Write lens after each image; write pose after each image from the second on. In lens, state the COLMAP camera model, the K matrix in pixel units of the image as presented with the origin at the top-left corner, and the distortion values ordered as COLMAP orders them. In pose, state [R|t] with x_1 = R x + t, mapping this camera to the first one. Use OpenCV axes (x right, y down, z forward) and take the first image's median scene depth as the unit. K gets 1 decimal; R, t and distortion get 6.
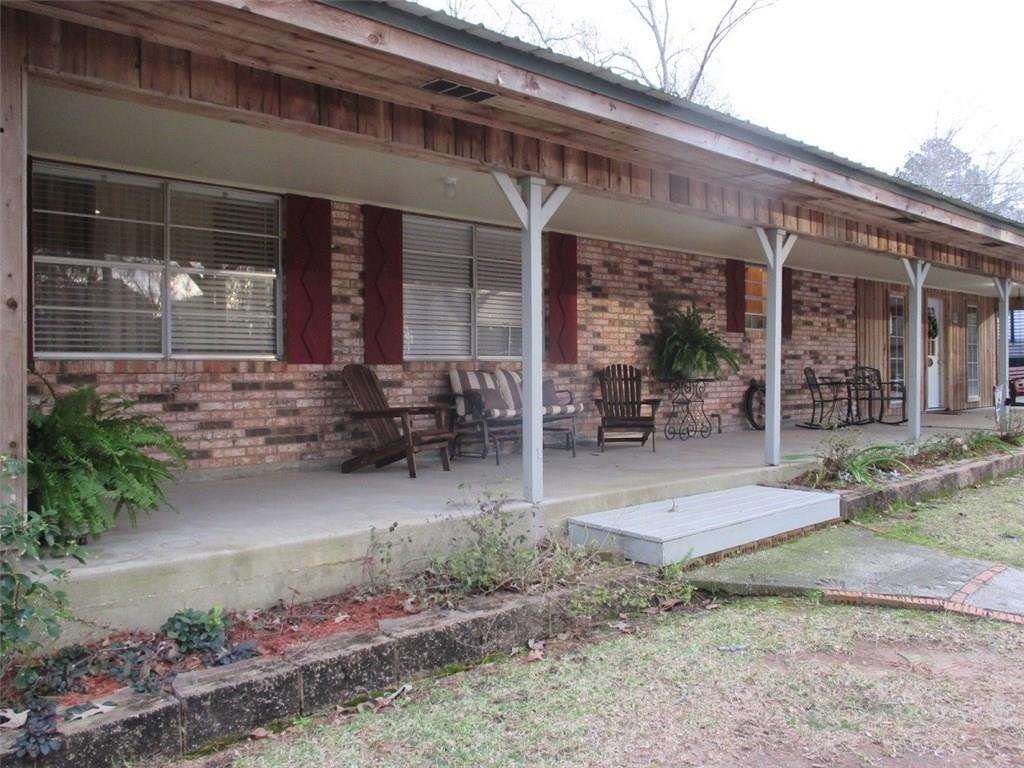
lens RADIAL K [[830.9, 0, 514.3], [0, 830.9, 384.8], [0, 0, 1]] dist [-0.041745, 0.007471]
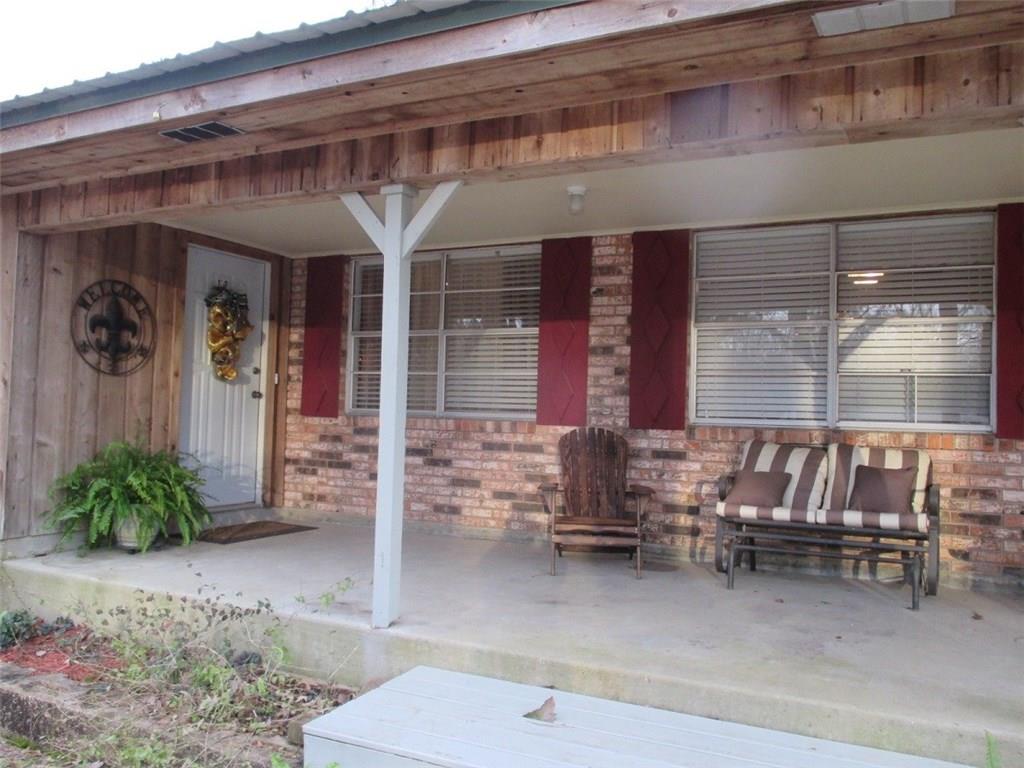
lens RADIAL K [[830.9, 0, 513.6], [0, 830.9, 378.8], [0, 0, 1]] dist [-0.041745, 0.007471]
pose [[0.361631, -0.017445, -0.932158, 0.588701], [-0.041504, 0.998532, -0.034789, -0.044056], [0.931397, 0.051270, 0.360376, 0.660270]]
